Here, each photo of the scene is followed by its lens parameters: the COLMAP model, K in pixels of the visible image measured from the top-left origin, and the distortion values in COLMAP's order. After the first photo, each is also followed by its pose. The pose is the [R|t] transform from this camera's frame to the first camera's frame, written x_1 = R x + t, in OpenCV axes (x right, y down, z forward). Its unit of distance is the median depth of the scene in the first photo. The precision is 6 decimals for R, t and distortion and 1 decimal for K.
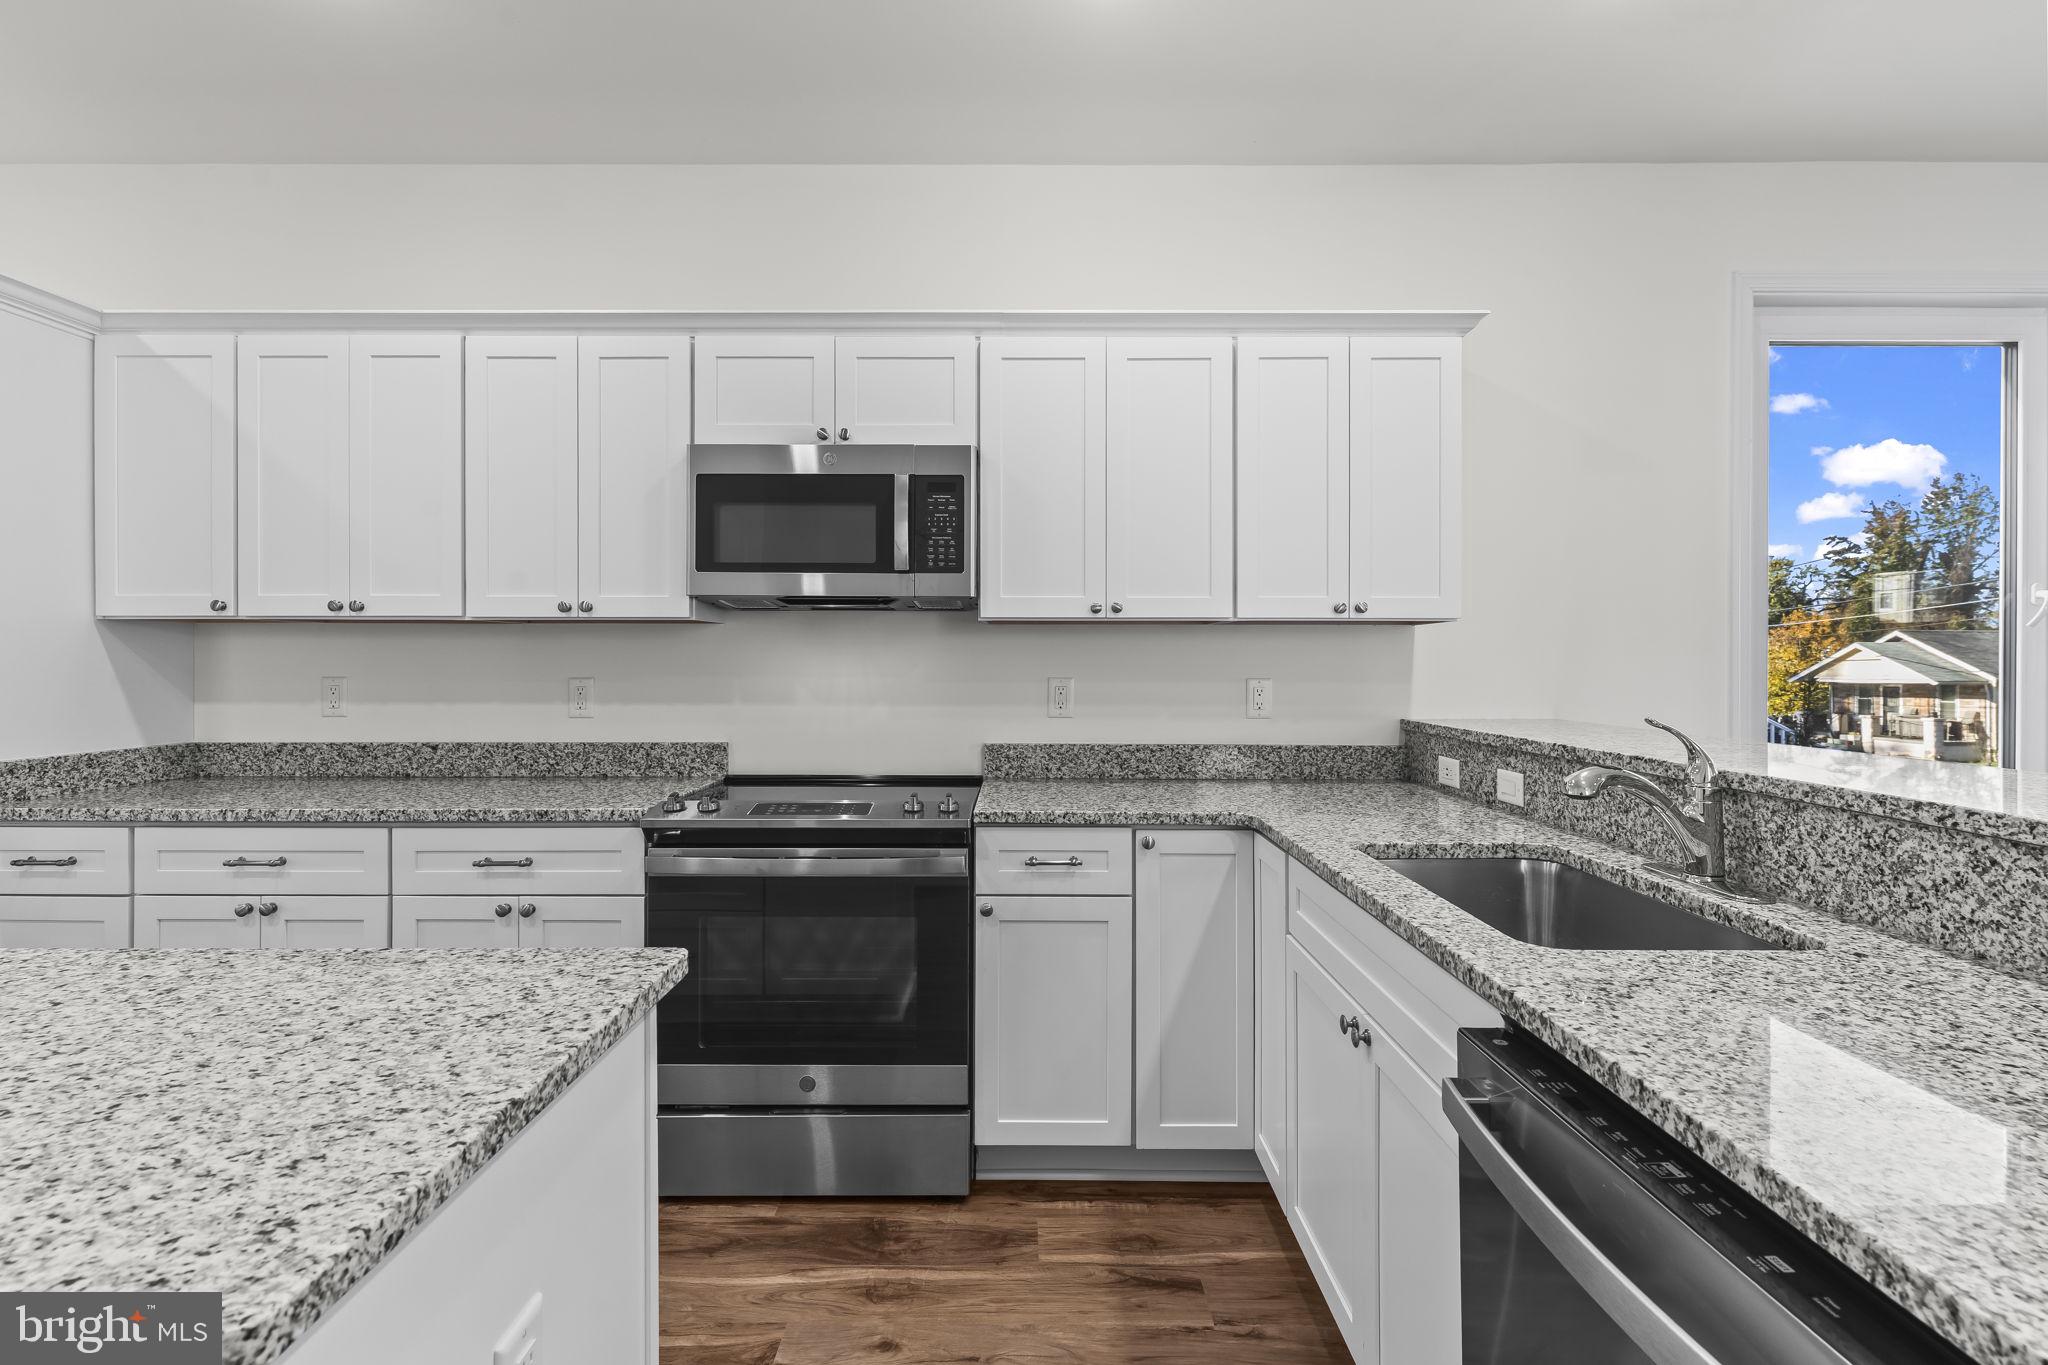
lens RADIAL K [[972.5, 0, 1014.7], [0, 972.5, 661.2], [0, 0, 1]] dist [0.002774, 0.001434]
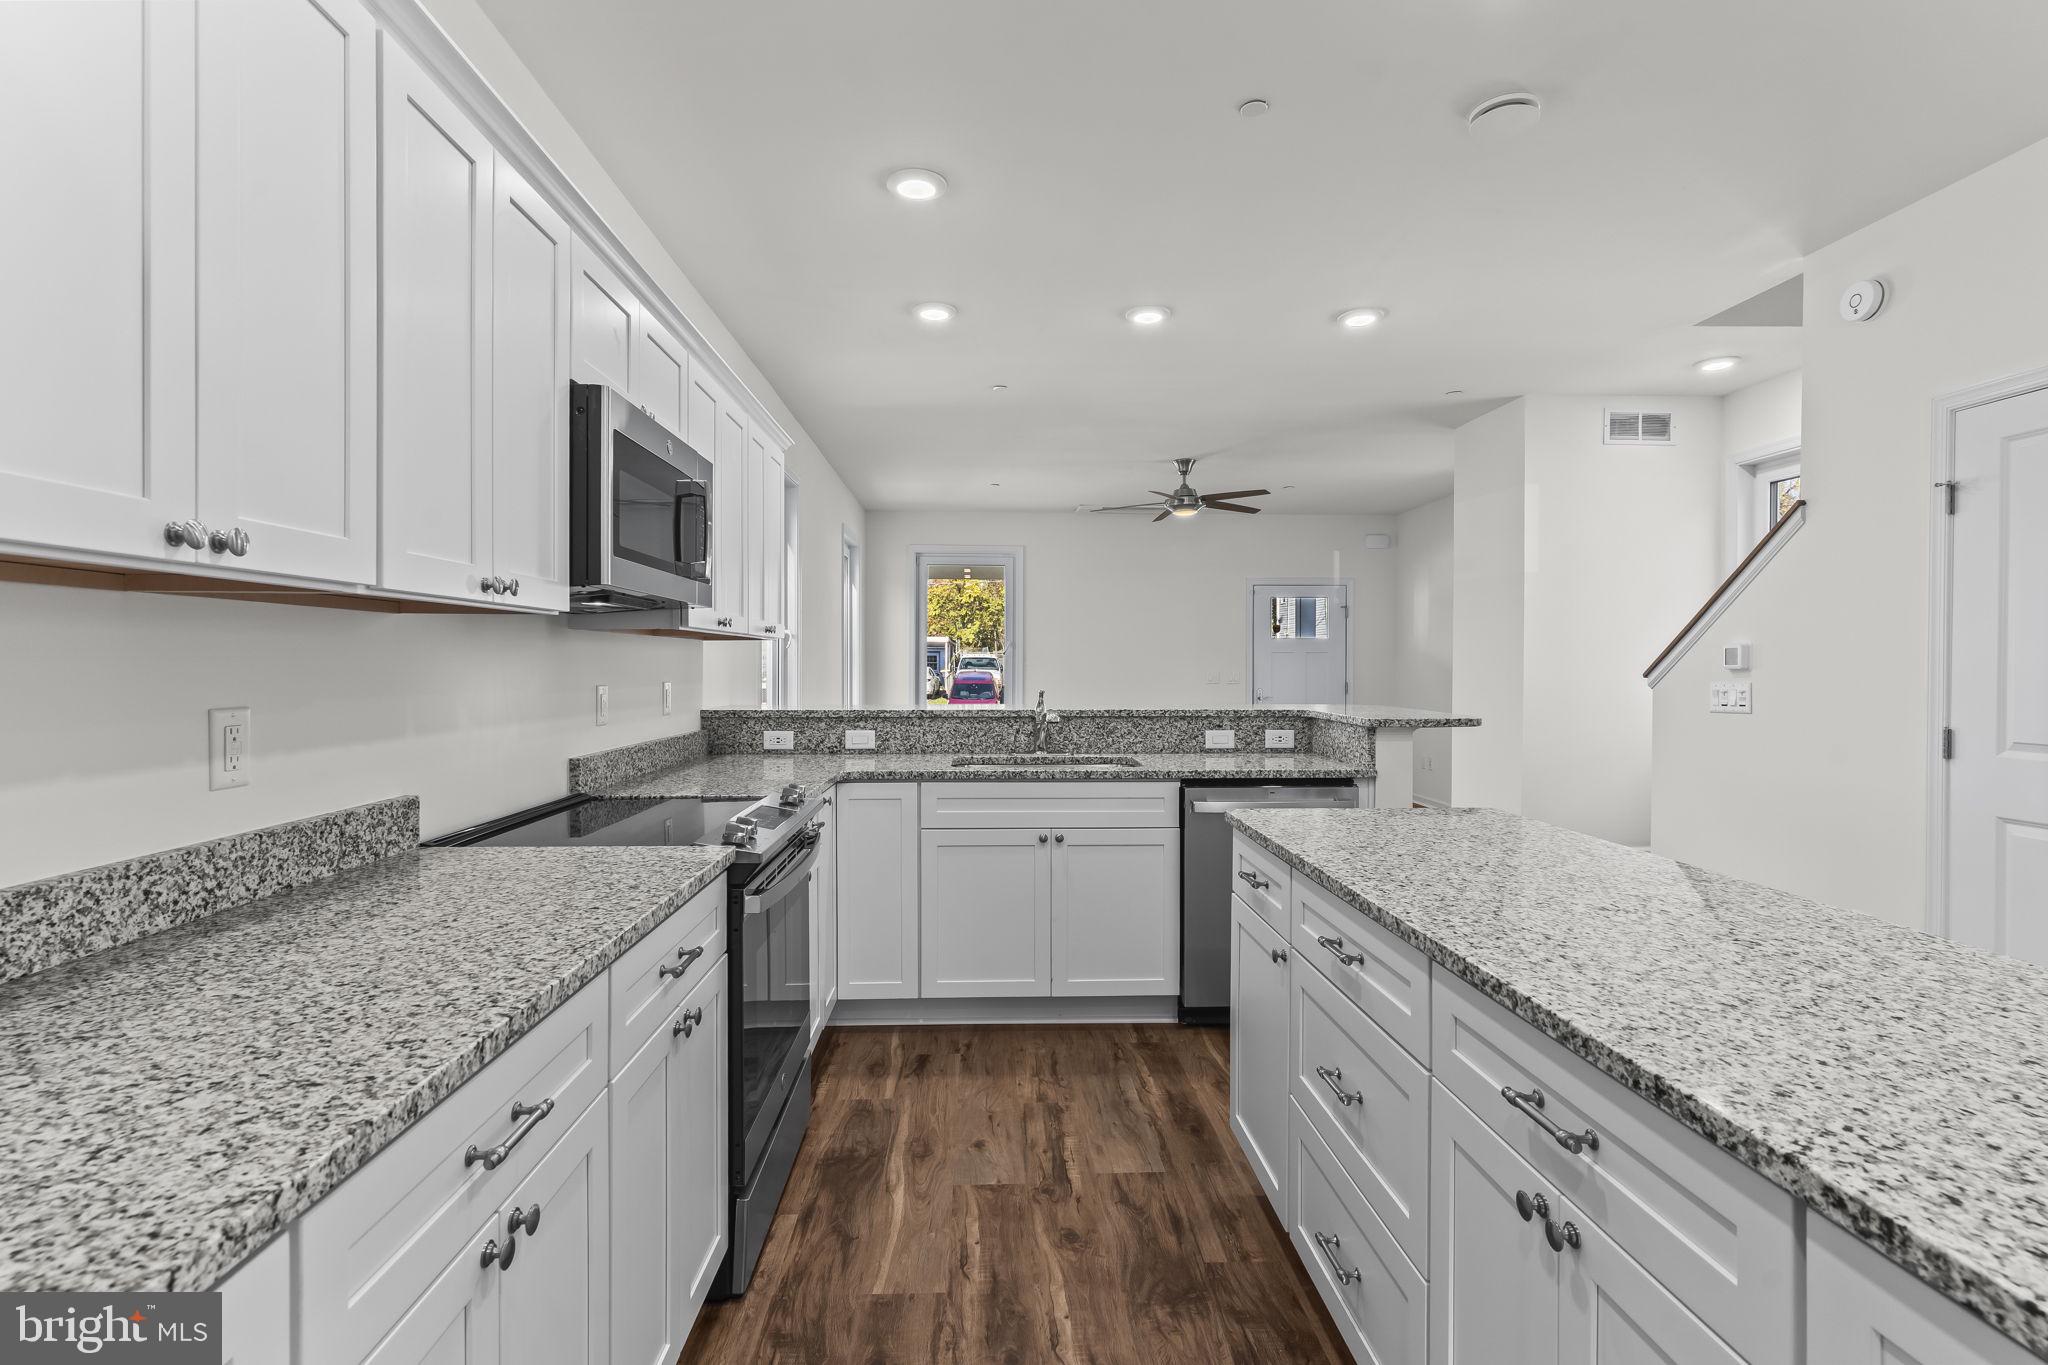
lens RADIAL K [[972.5, 0, 1010.2], [0, 972.5, 674.6], [0, 0, 1]] dist [0.002774, 0.001434]
pose [[-0.031917, -0.012883, 0.999407, -1.081414], [-0.000371, 0.999917, 0.012878, -0.007479], [-0.999490, 0.000040, -0.031919, 0.692133]]
